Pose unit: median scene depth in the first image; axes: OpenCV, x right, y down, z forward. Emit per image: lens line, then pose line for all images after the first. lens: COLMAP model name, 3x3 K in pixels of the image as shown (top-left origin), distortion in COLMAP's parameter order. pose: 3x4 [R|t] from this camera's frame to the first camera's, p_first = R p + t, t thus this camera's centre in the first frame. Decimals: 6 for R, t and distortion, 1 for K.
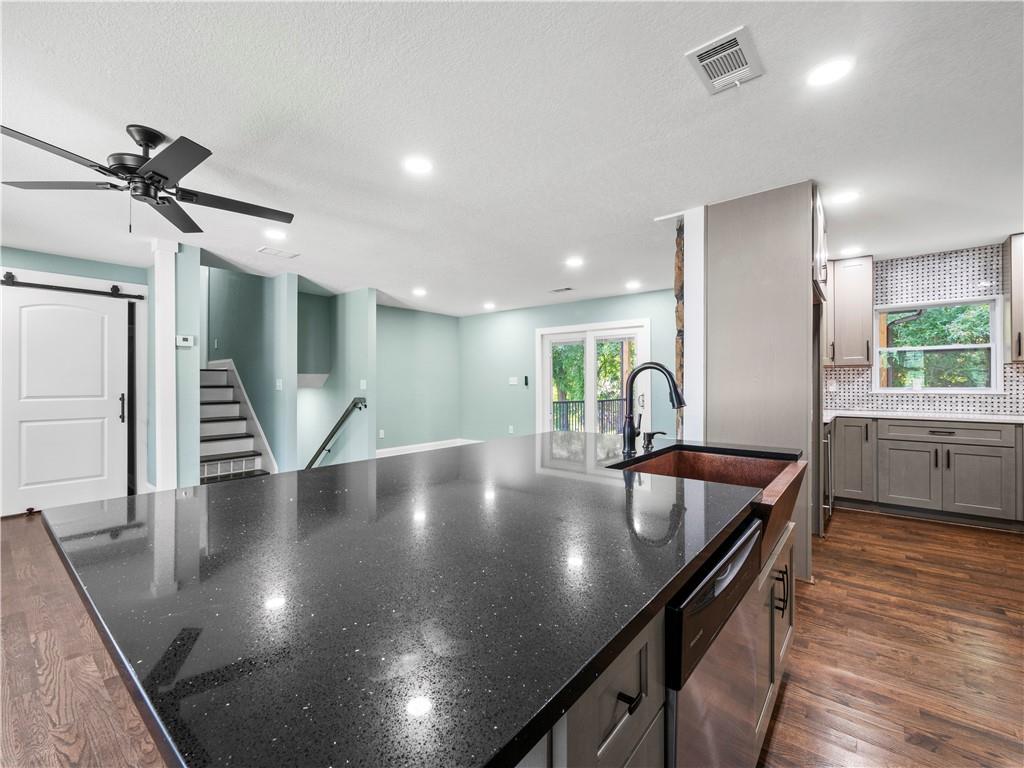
lens RADIAL K [[442.7, 0, 511.3], [0, 442.7, 383.1], [0, 0, 1]] dist [-0.000942, -0.000235]
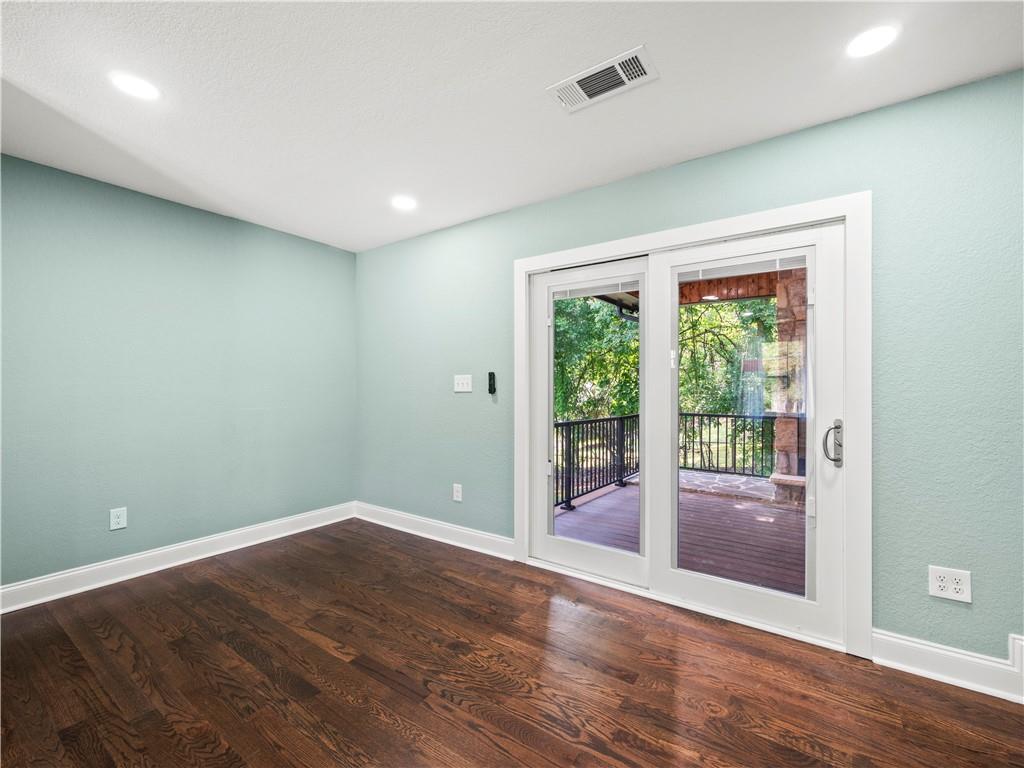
lens RADIAL K [[442.7, 0, 512.2], [0, 442.7, 385.1], [0, 0, 1]] dist [-0.000942, -0.000235]
pose [[0.997532, 0.006553, 0.069907, 0.024460], [-0.006366, 0.999976, -0.002894, -0.002444], [-0.069924, 0.002442, 0.997549, 0.586427]]
